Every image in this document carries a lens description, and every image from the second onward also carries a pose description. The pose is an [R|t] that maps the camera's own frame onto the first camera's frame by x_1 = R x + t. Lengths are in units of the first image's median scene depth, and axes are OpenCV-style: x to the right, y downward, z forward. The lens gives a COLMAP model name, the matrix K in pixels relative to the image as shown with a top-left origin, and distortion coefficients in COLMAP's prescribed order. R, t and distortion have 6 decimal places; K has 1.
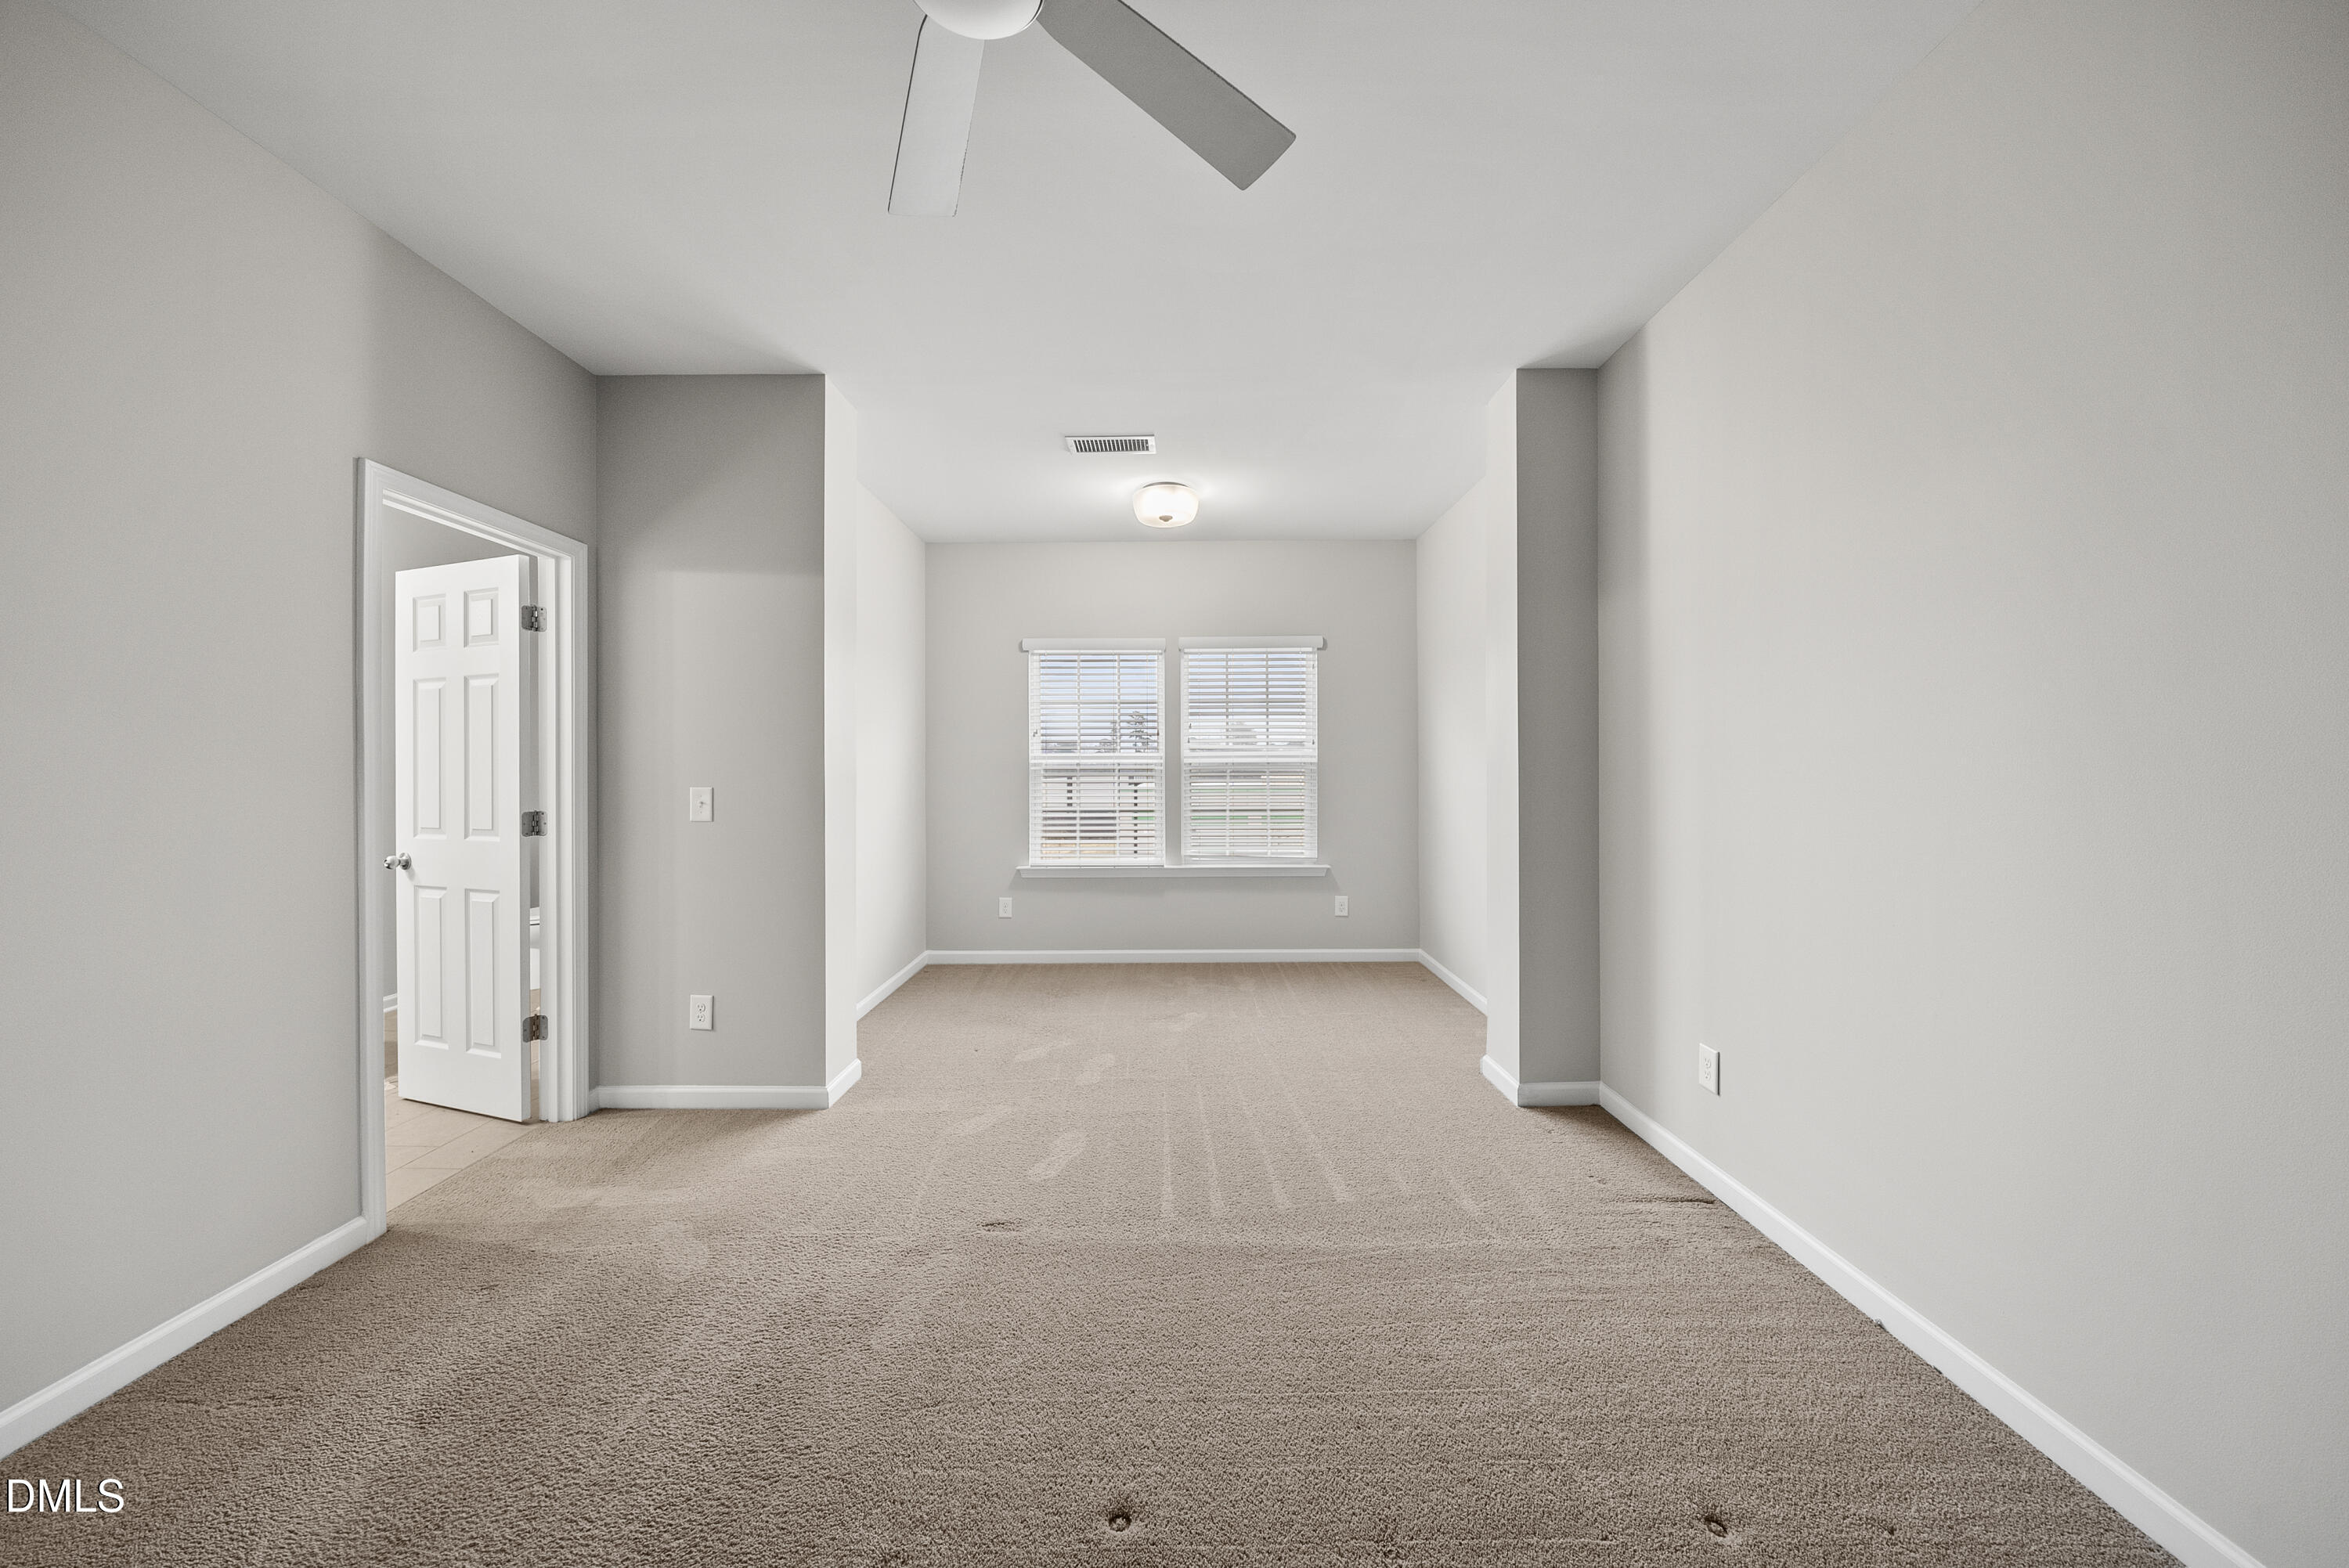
lens RADIAL K [[810.0, 0, 1174.6], [0, 810.0, 800.1], [0, 0, 1]] dist [-0.005265, -0.000116]
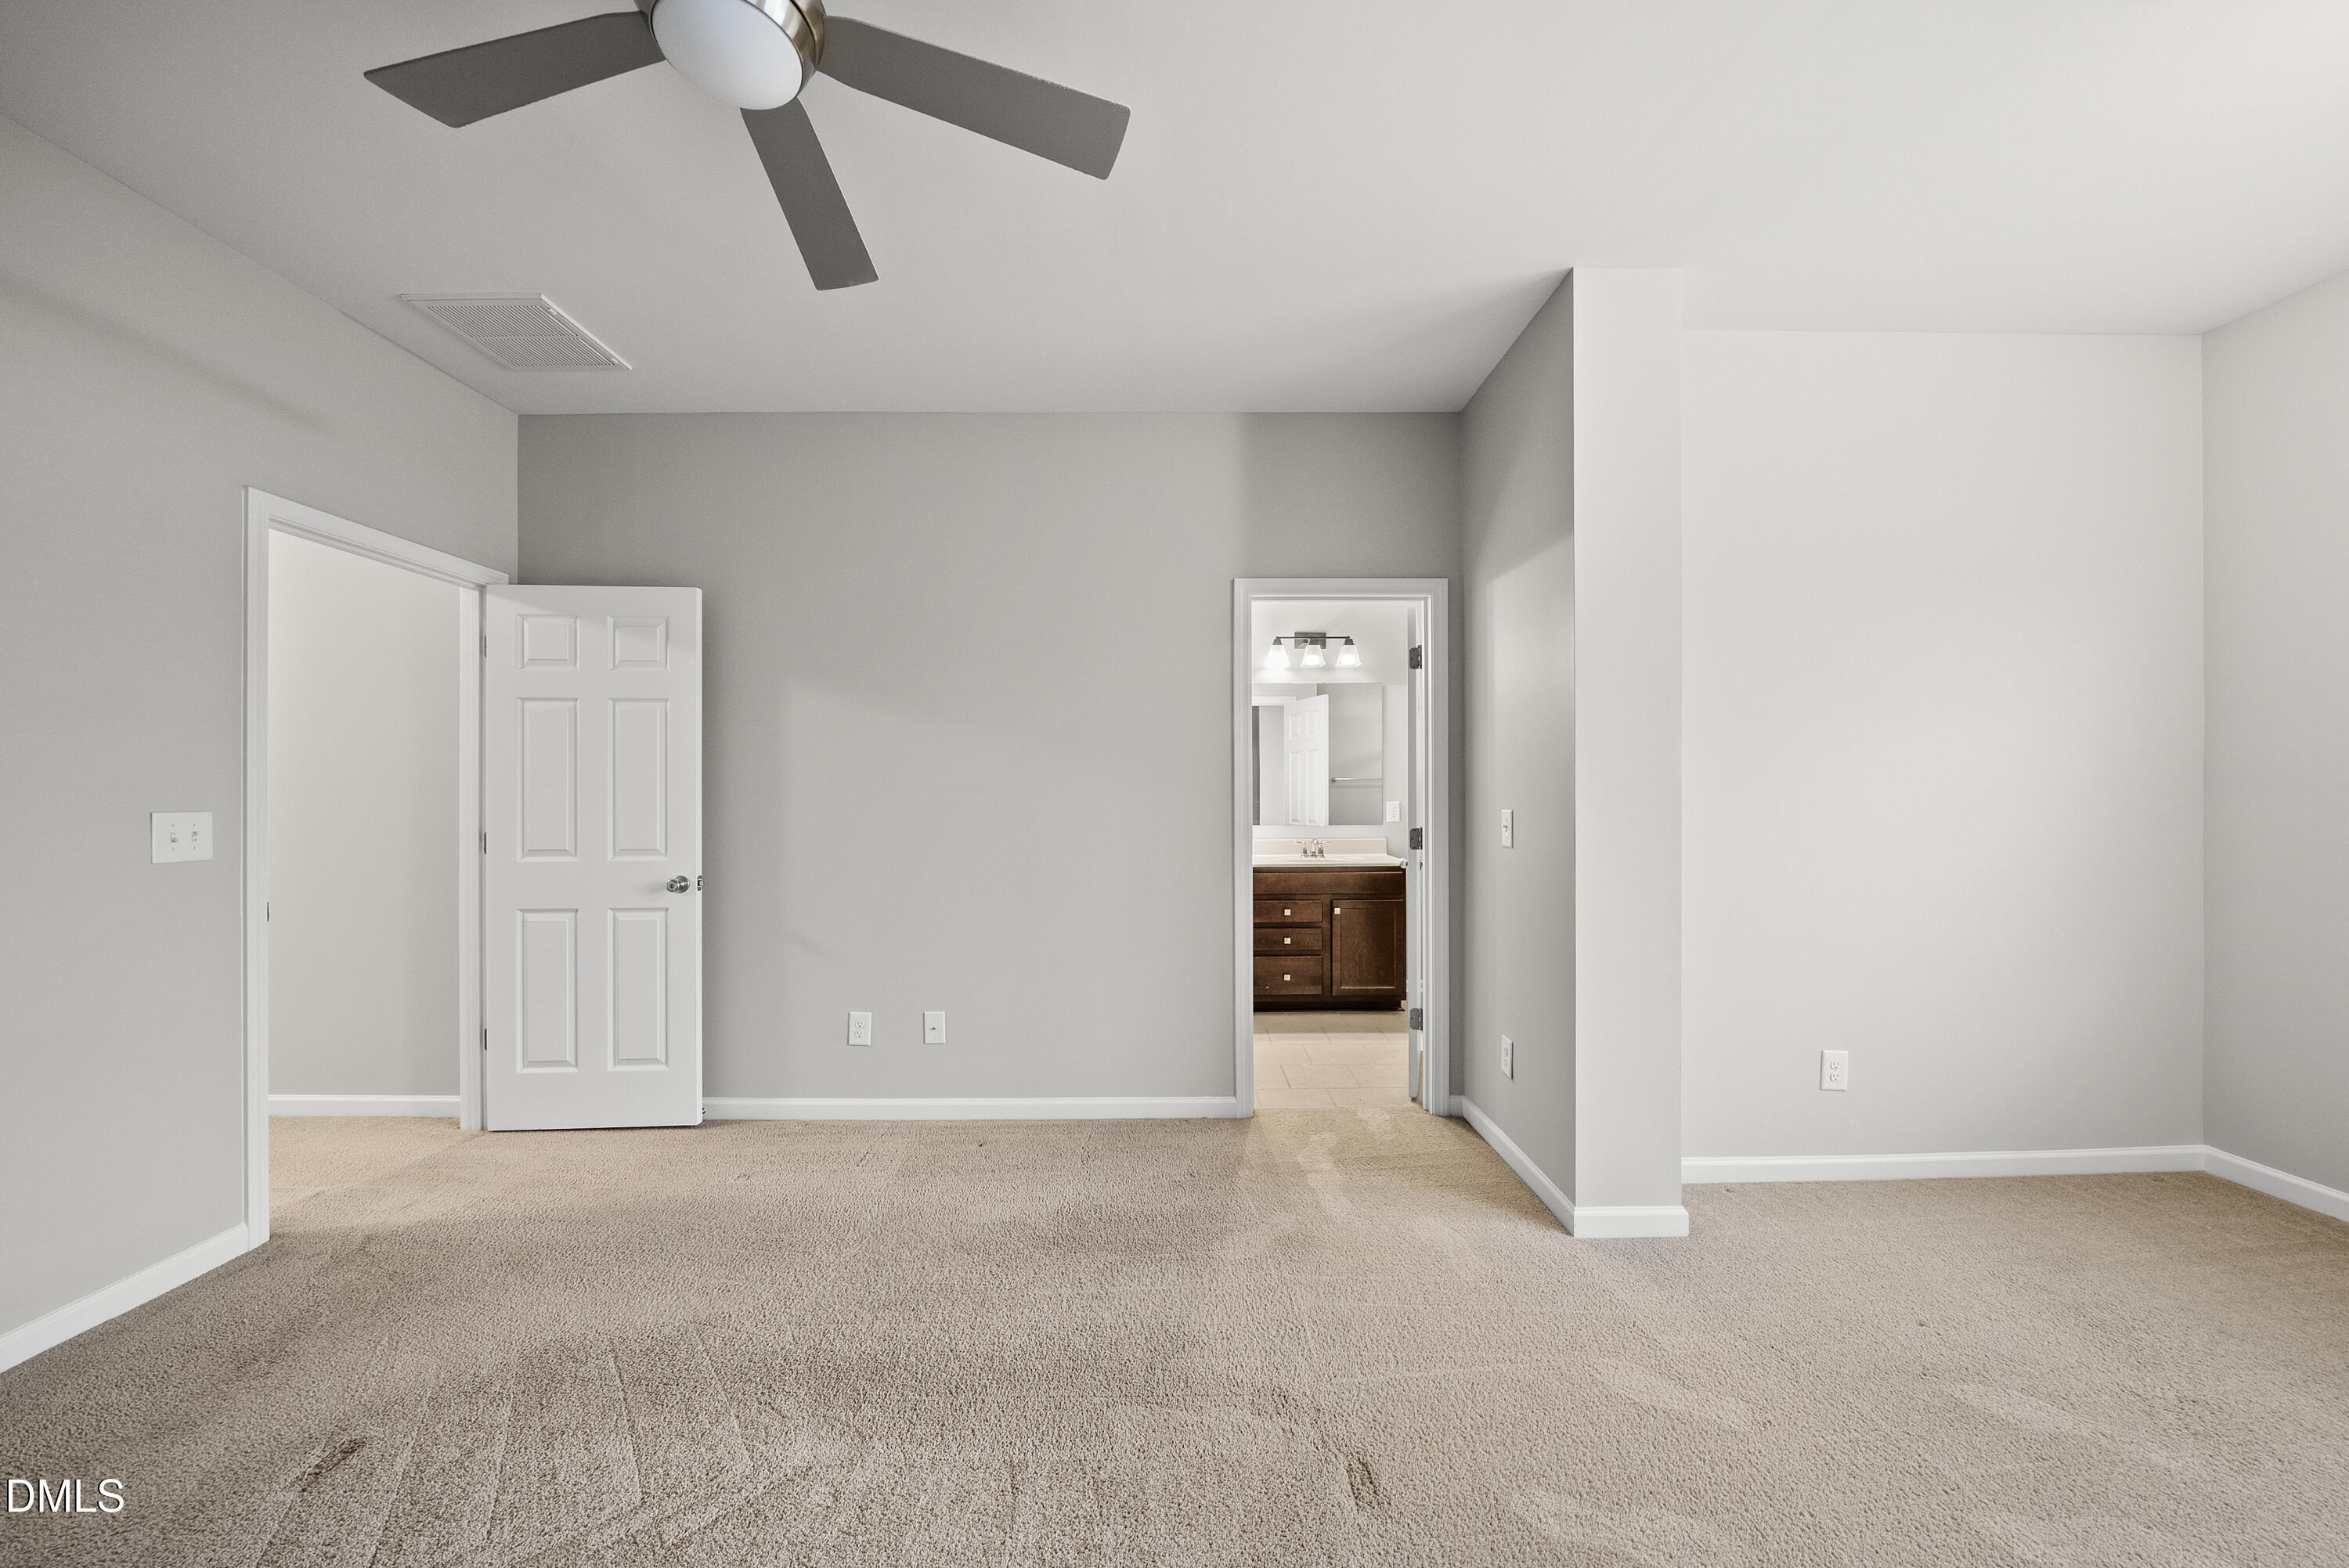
lens RADIAL K [[810.0, 0, 1174.6], [0, 810.0, 800.1], [0, 0, 1]] dist [-0.005265, -0.000116]
pose [[0.005294, 0.003988, -0.999978, 0.342669], [-0.028724, 0.999580, 0.003835, -0.018325], [0.999573, 0.028703, 0.005406, 0.653490]]
